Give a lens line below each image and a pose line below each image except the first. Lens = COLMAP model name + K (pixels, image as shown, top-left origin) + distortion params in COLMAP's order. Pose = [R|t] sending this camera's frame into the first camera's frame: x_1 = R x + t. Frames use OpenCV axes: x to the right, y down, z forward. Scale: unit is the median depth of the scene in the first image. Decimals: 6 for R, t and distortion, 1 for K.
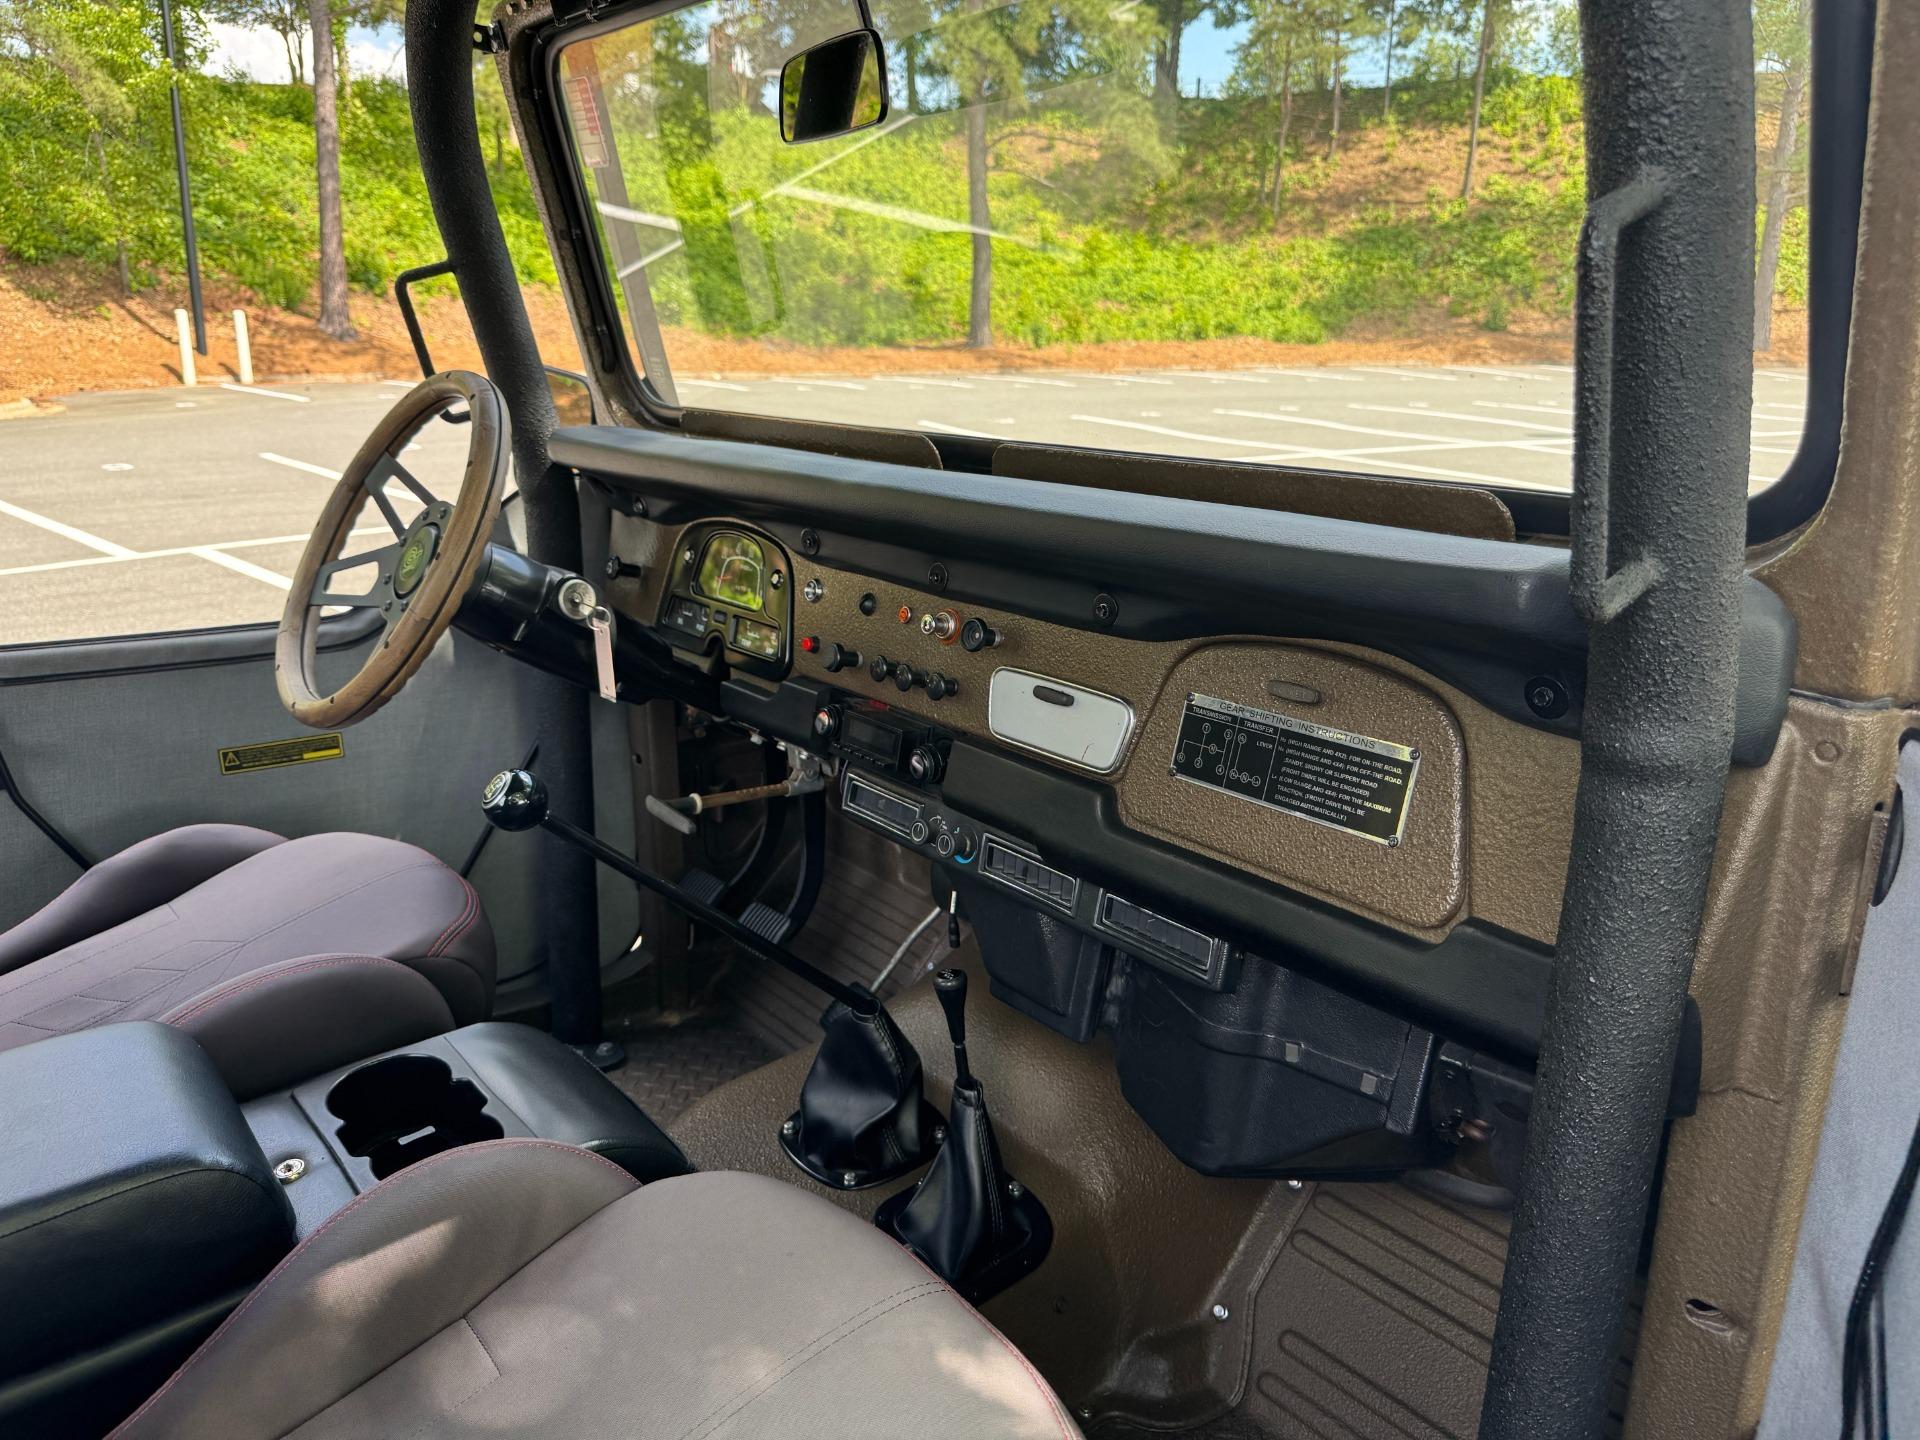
lens RADIAL K [[1366.8, 0, 966.8], [0, 1366.8, 729.3], [0, 0, 1]] dist [0.058179, -0.113432]
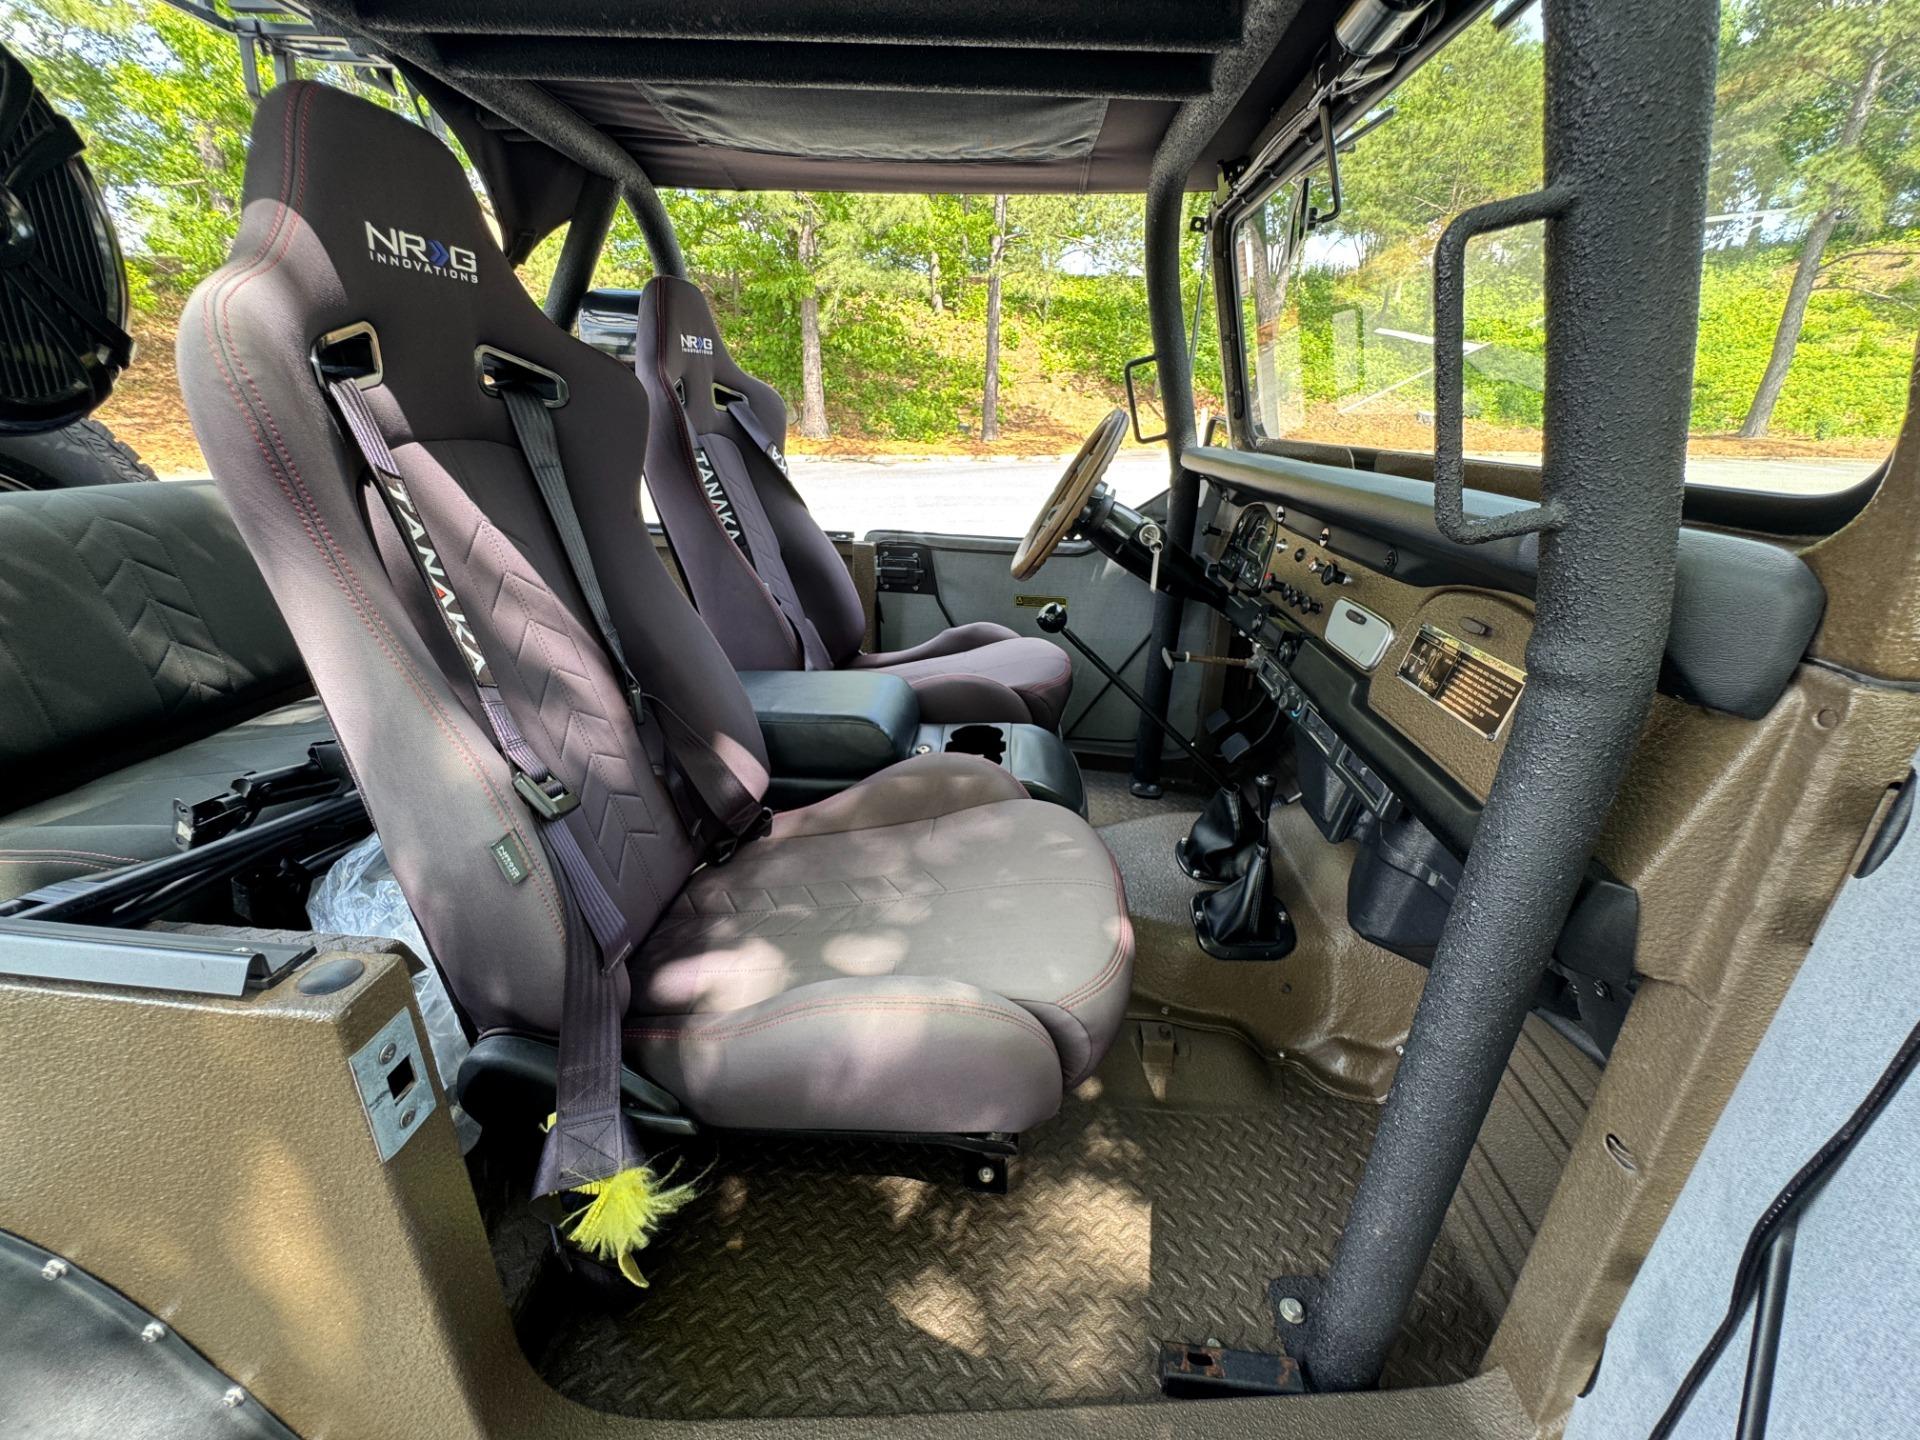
lens RADIAL K [[773.5, 0, 960.0], [0, 773.5, 720.0], [0, 0, 1]] dist [-0.003442, -0.000052]
pose [[0.714907, 0.258519, -0.649674, 0.338966], [-0.202435, 0.965874, 0.161581, 0.037621], [0.669274, 0.016001, 0.742843, 0.048963]]
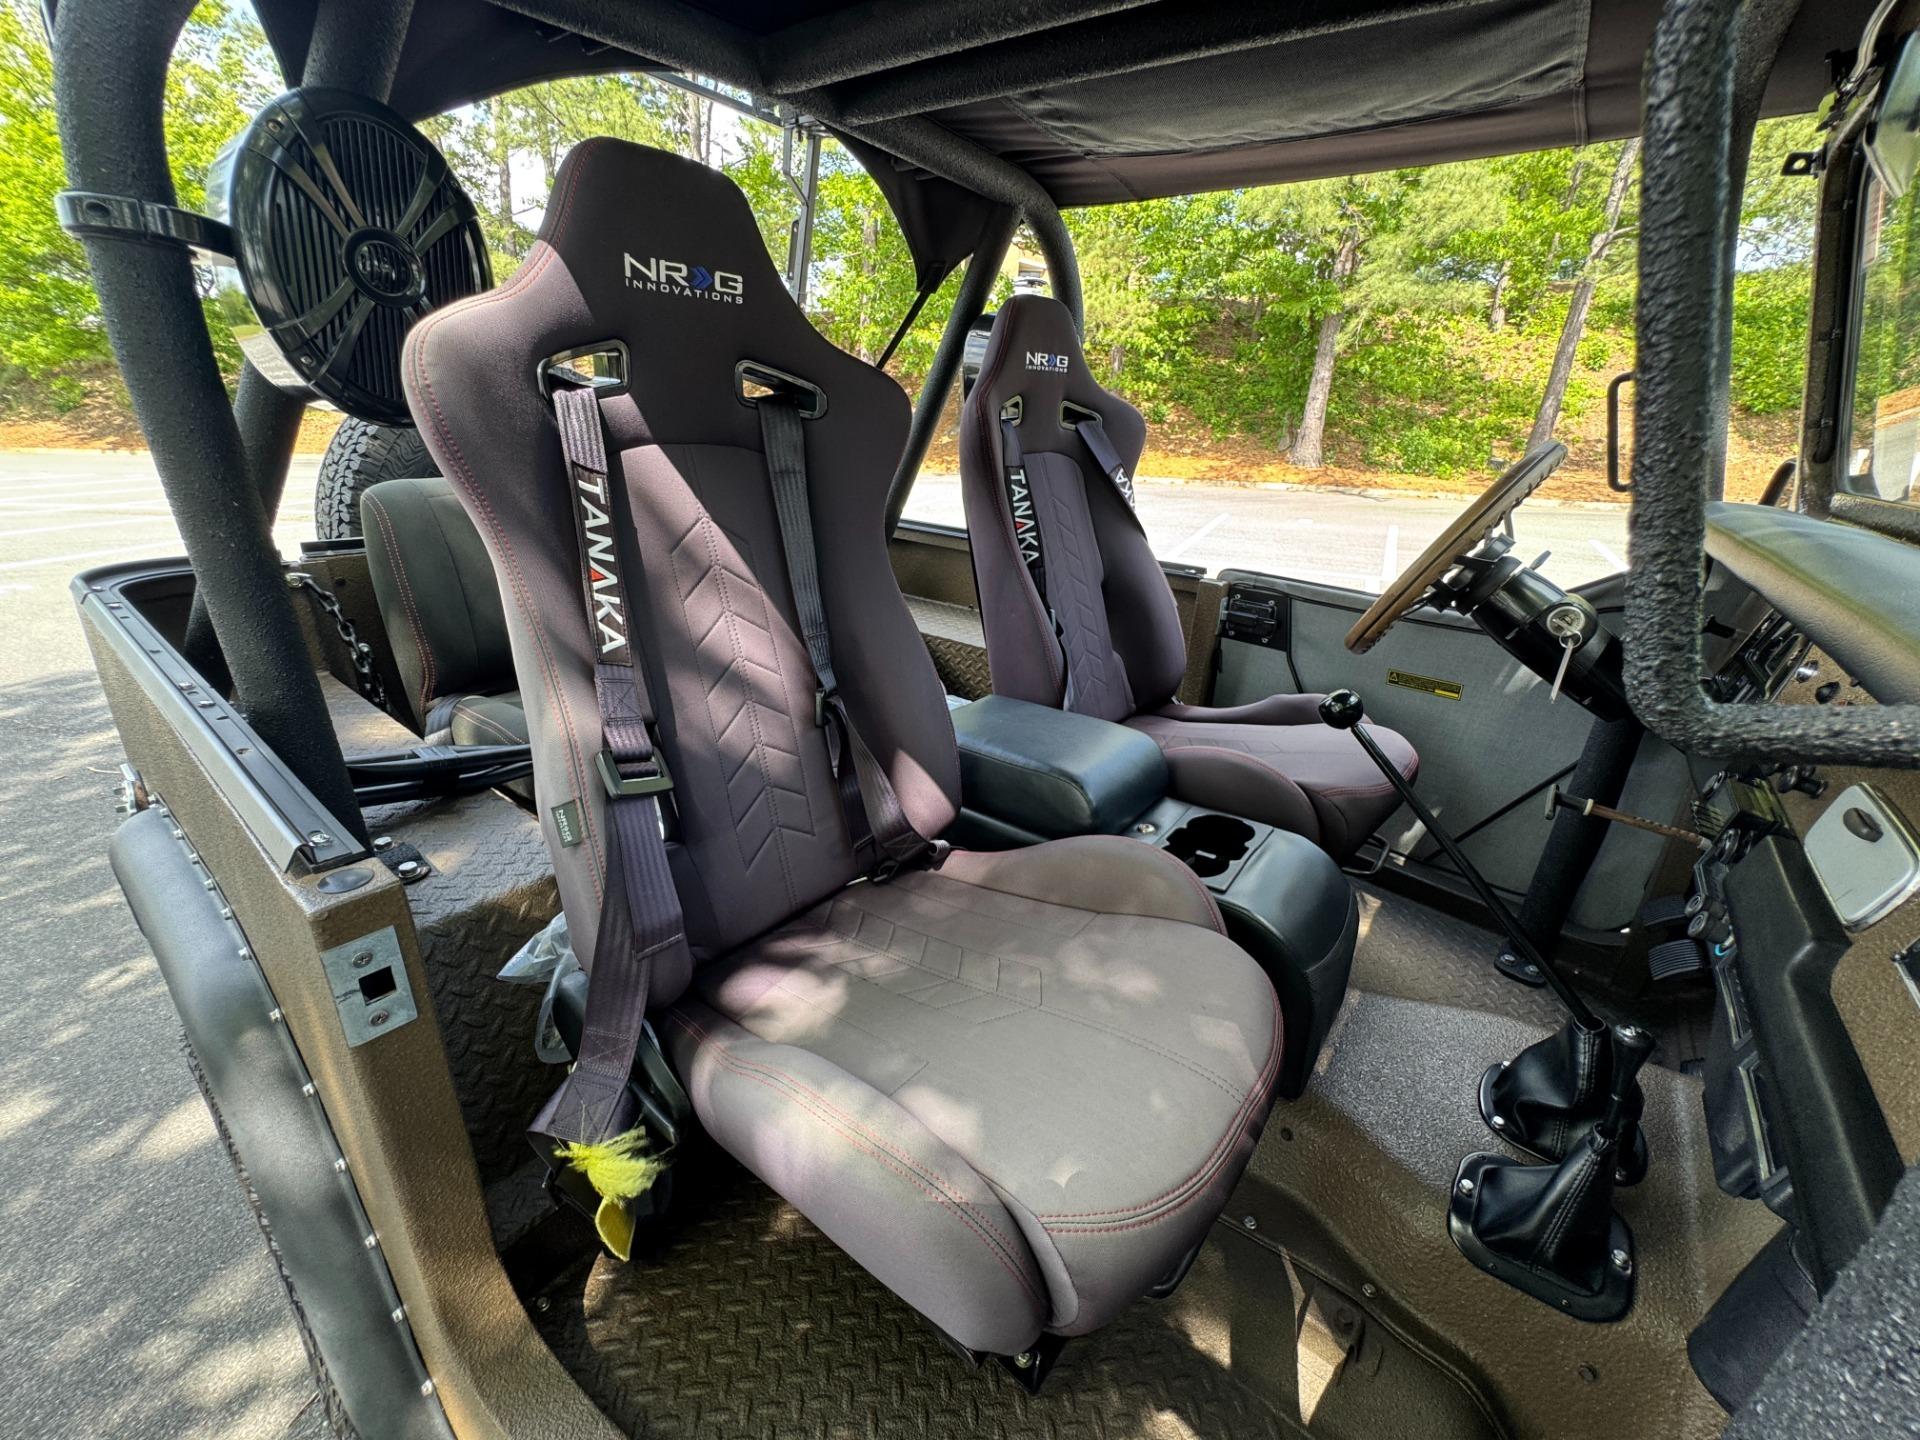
lens RADIAL K [[773.5, 0, 960.0], [0, 773.5, 720.0], [0, 0, 1]] dist [-0.003442, -0.000052]
pose [[0.204605, 0.348841, -0.914575, 0.358820], [-0.307789, 0.909877, 0.278192, -0.042937], [0.929195, 0.224576, 0.293534, 0.323555]]
